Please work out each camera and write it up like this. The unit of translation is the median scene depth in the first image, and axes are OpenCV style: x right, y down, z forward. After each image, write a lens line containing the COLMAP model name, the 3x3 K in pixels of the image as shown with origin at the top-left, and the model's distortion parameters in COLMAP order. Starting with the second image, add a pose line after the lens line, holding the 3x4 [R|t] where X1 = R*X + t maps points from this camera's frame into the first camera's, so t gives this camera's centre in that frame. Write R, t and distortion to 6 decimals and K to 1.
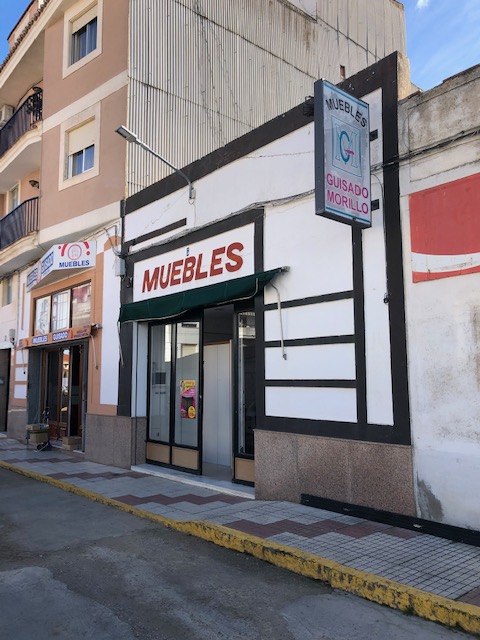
lens RADIAL K [[525.5, 0, 240.0], [0, 525.5, 320.0], [0, 0, 1]] dist [0.062254, -0.078290]
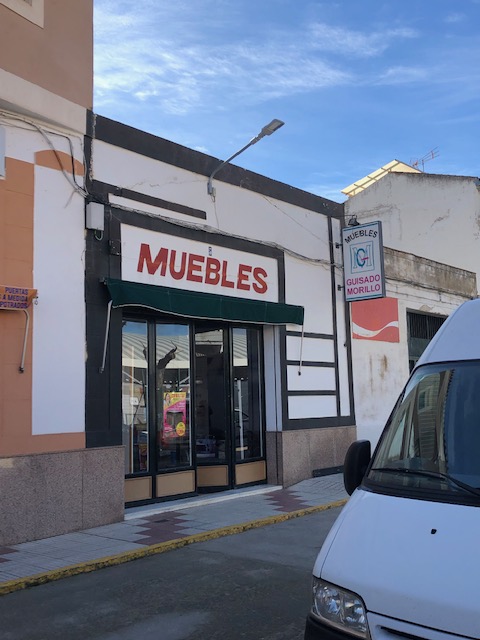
lens RADIAL K [[716.9, 0, 240.0], [0, 716.9, 320.0], [0, 0, 1]] dist [0.087159, -0.007659]
pose [[-0.172004, 0.119179, 0.977860, -1.453344], [-0.086416, 0.987002, -0.135494, 0.169346], [-0.981299, -0.107808, -0.159470, 1.255516]]
